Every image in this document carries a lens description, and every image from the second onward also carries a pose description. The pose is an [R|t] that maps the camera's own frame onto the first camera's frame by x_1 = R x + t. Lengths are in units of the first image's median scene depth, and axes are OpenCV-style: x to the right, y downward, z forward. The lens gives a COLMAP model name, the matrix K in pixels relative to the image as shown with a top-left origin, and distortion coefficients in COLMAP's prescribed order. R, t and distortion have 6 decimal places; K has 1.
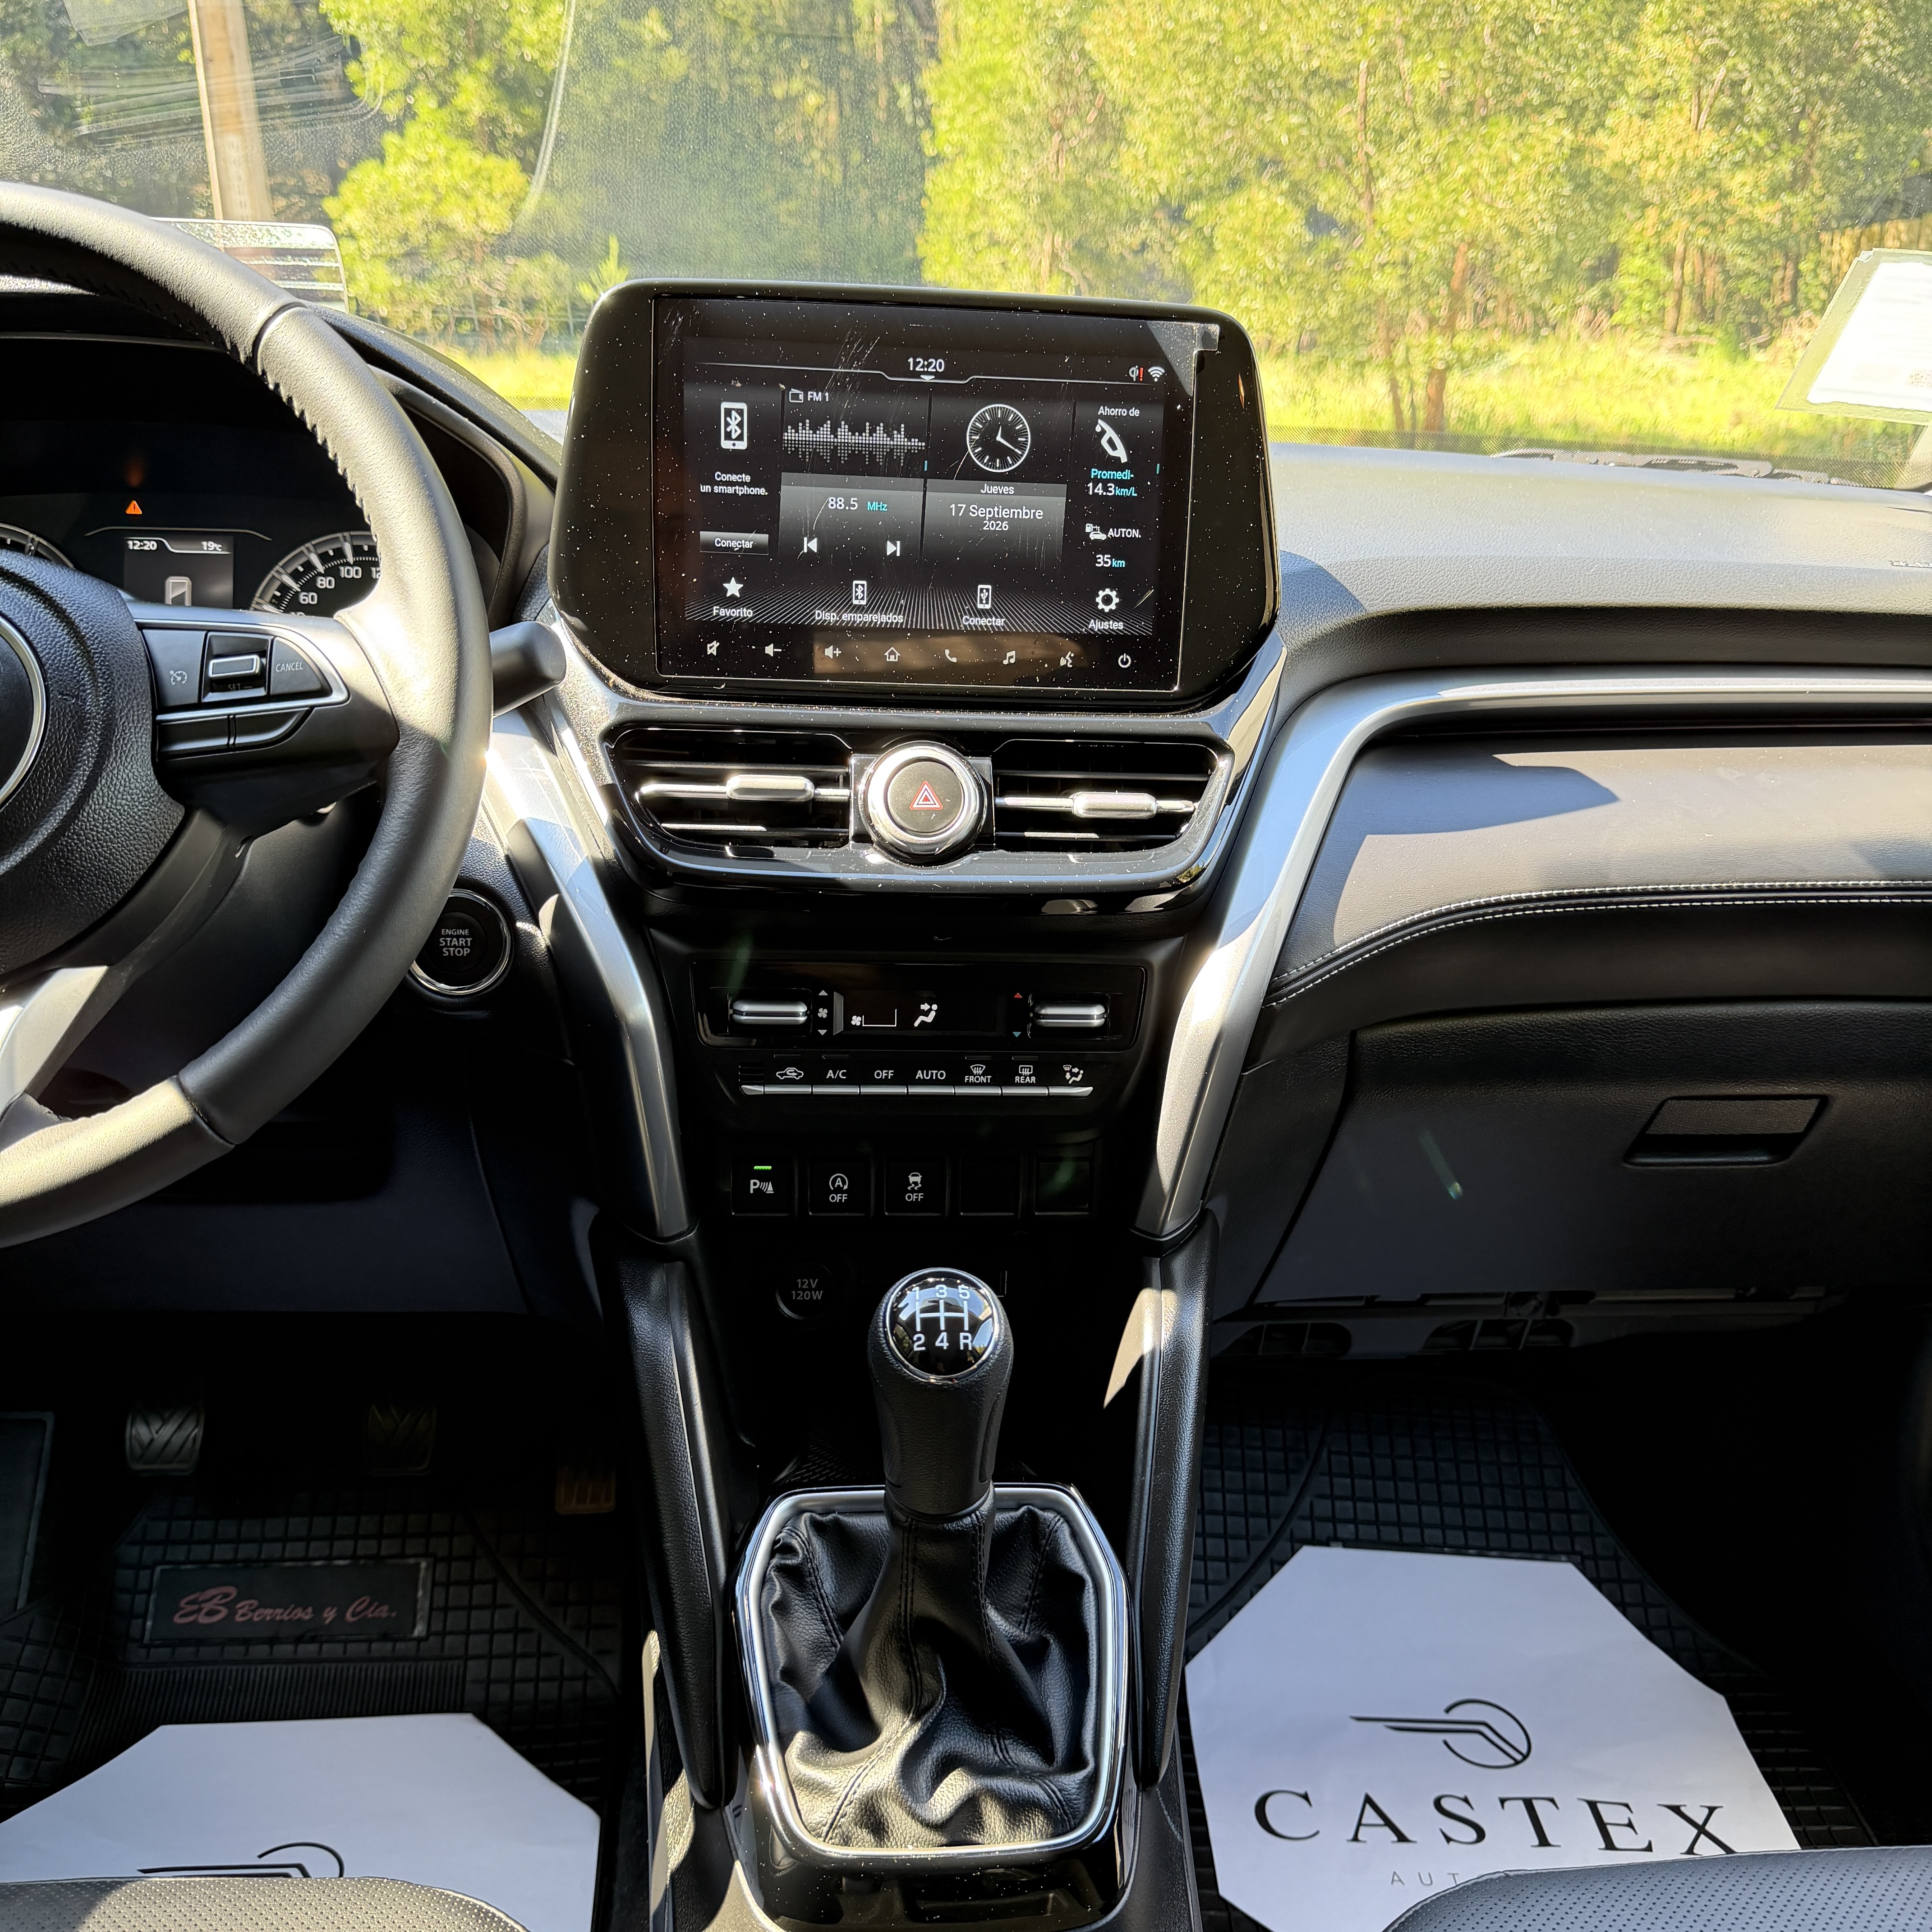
lens RADIAL K [[1829.0, 0, 970.3], [0, 1829.0, 978.2], [0, 0, 1]] dist [0.123375, -0.233387]
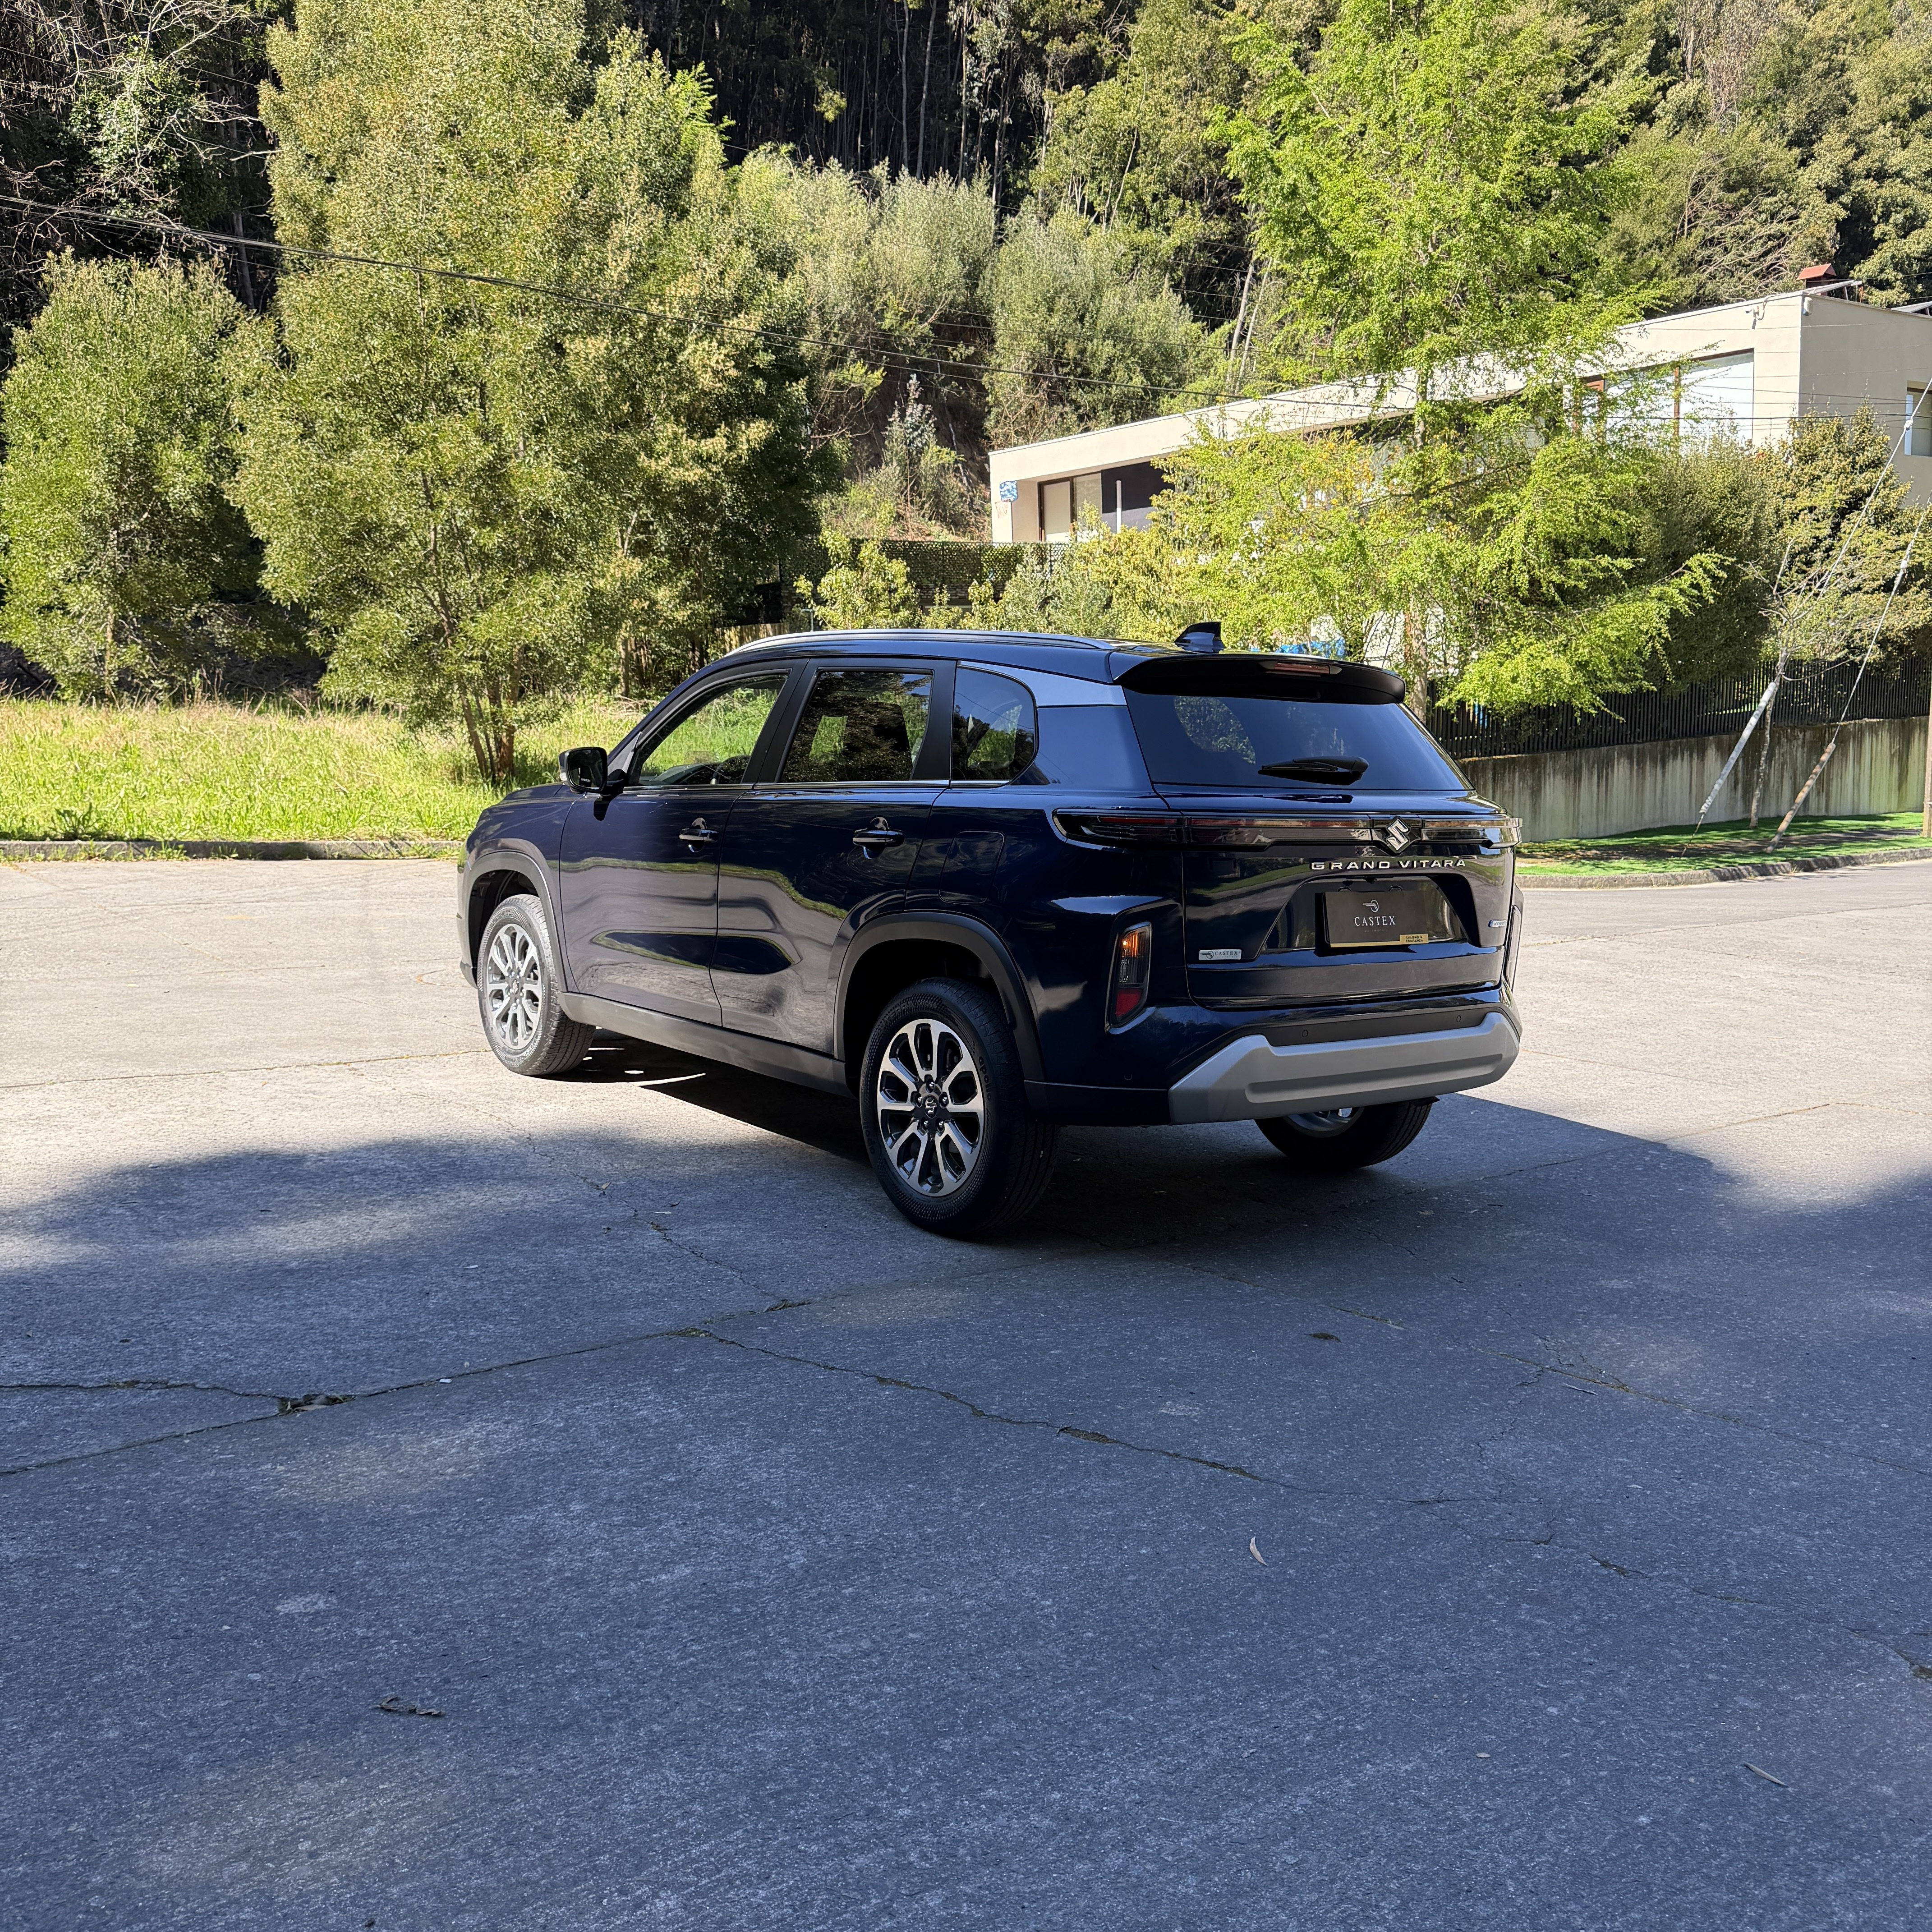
lens RADIAL K [[1826.7, 0, 925.8], [0, 1826.7, 1082.8], [0, 0, 1]] dist [0.003338, -0.018551]
pose [[0.856763, -0.100728, 0.505778, -2.351946], [0.157581, 0.984967, -0.070774, 1.061215], [-0.491046, 0.140338, 0.859755, -3.748222]]
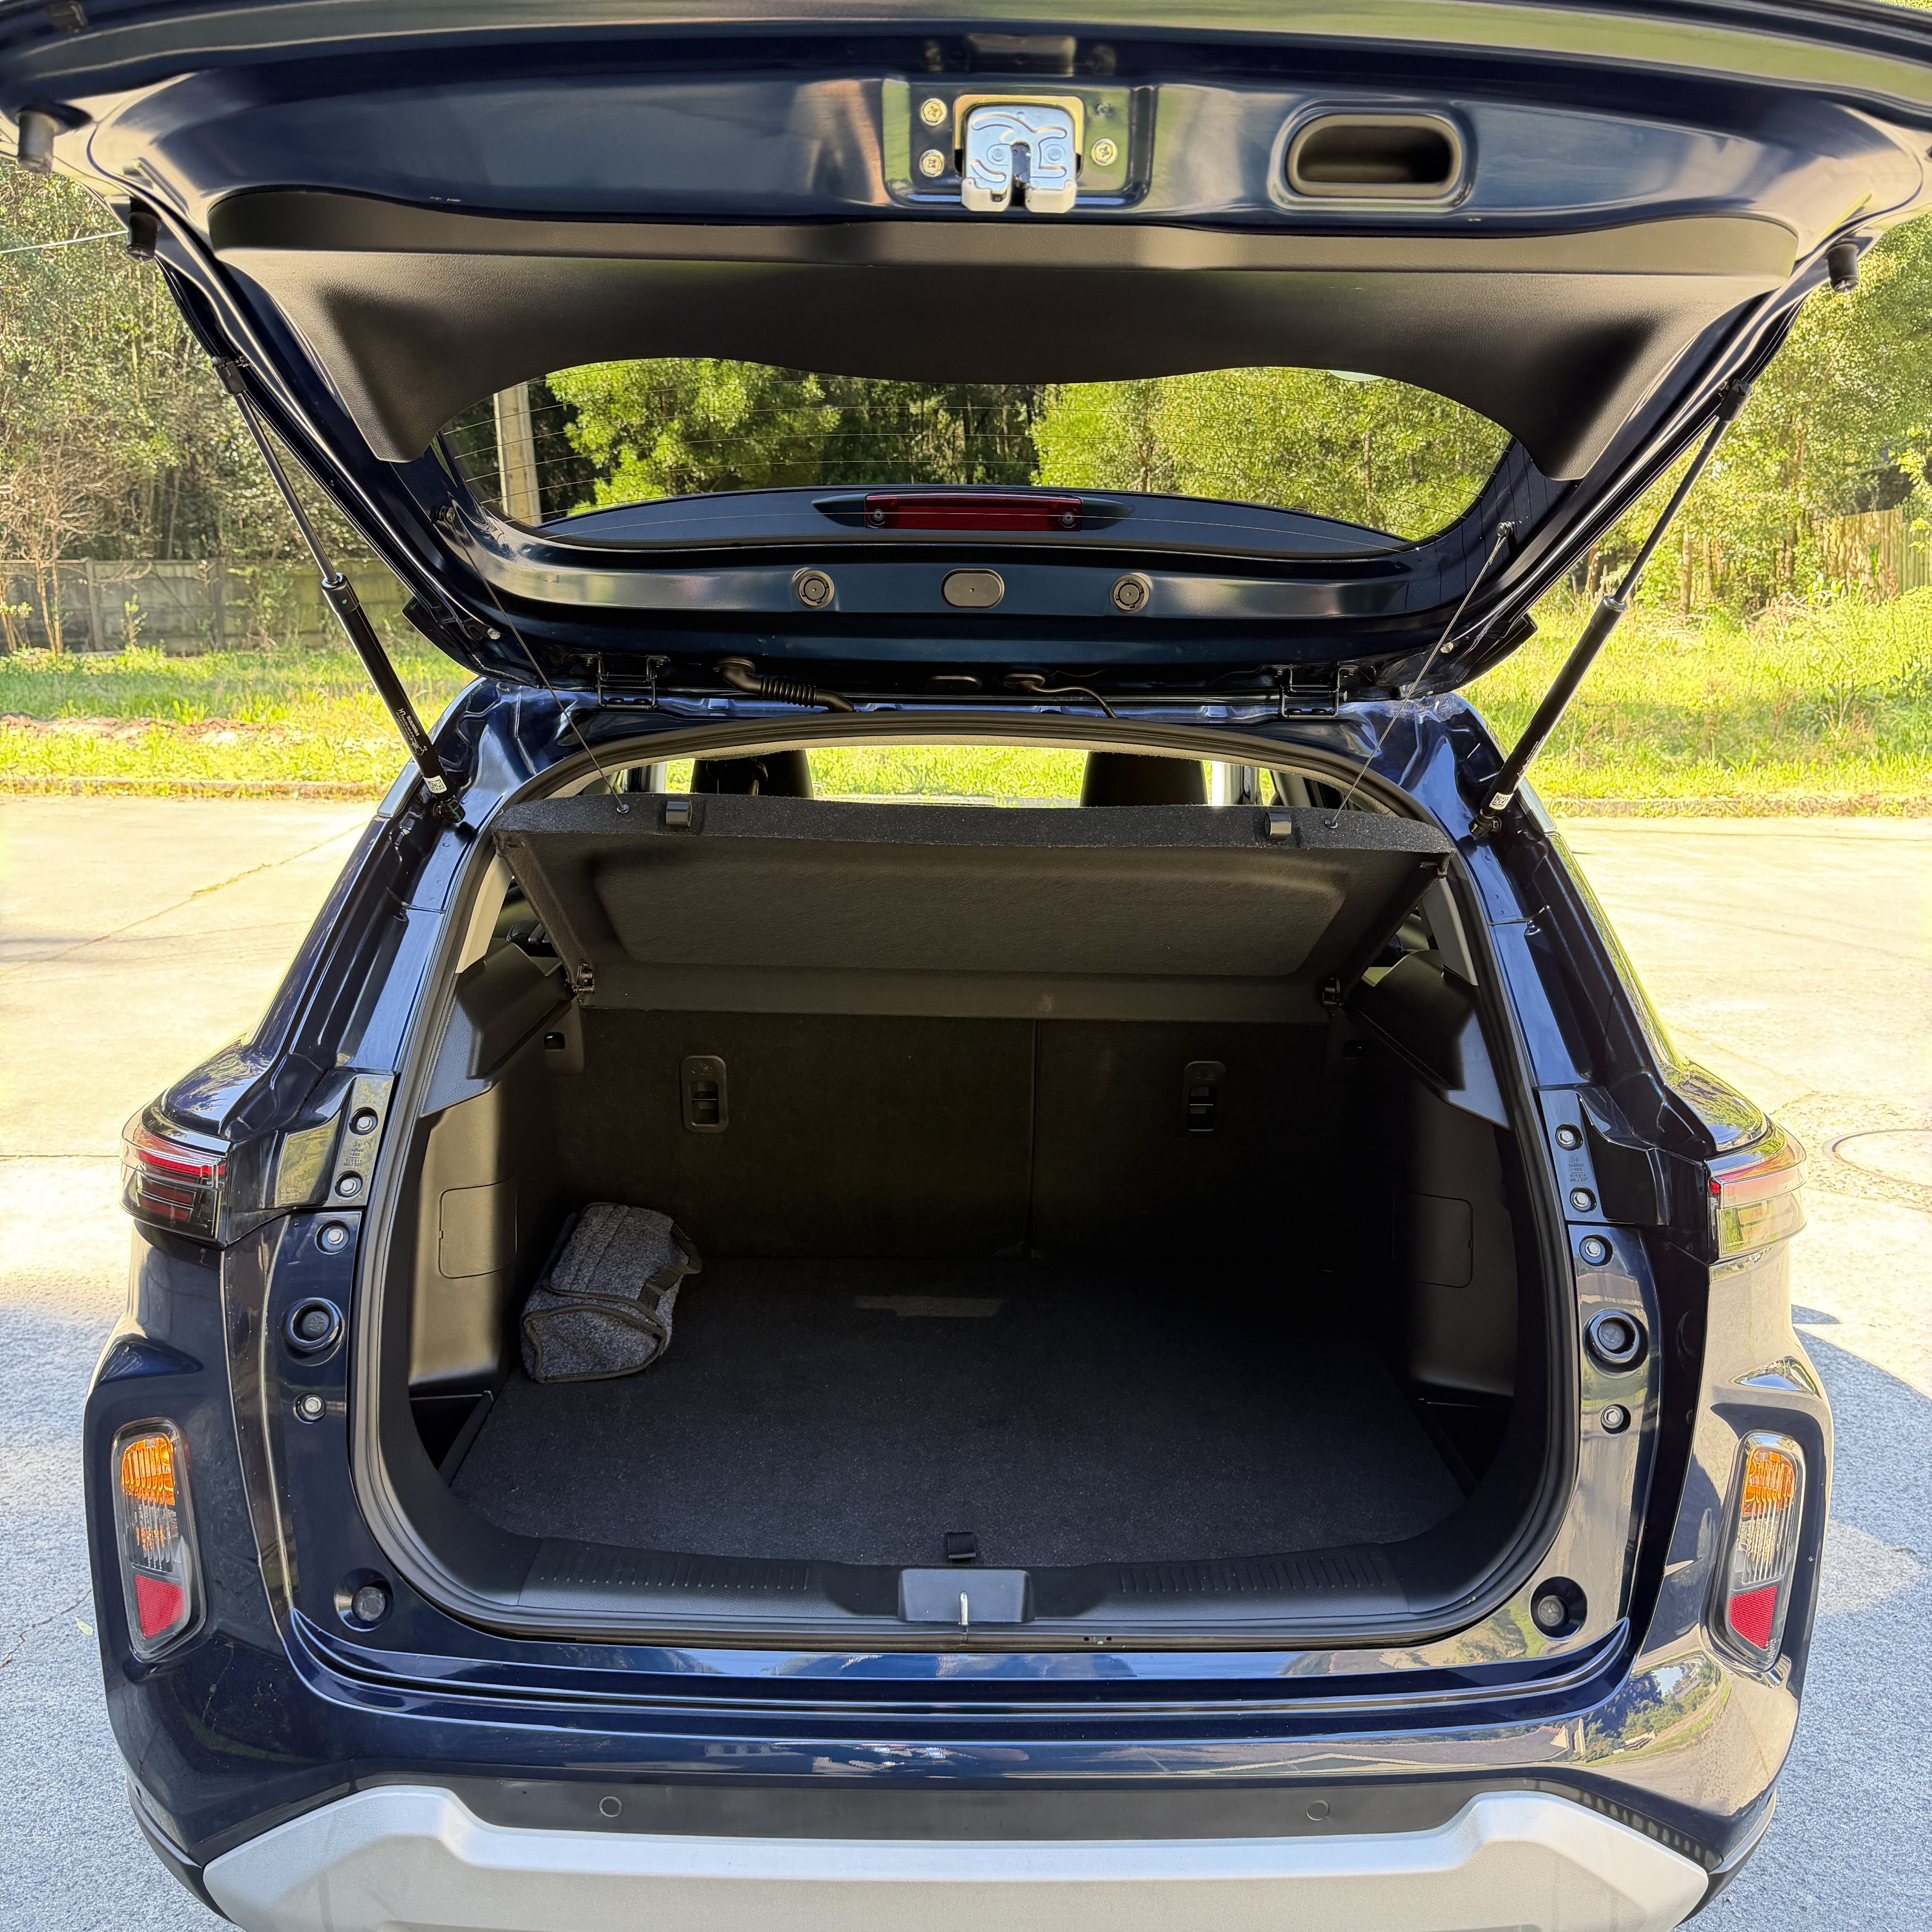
lens RADIAL K [[1831.7, 0, 955.3], [0, 1831.7, 953.5], [0, 0, 1]] dist [0.106642, -0.123579]
pose [[0.996925, -0.010150, -0.077708, 0.245634], [-0.000909, 0.990012, -0.140978, 0.472093], [0.078363, 0.140615, 0.986958, -2.444112]]
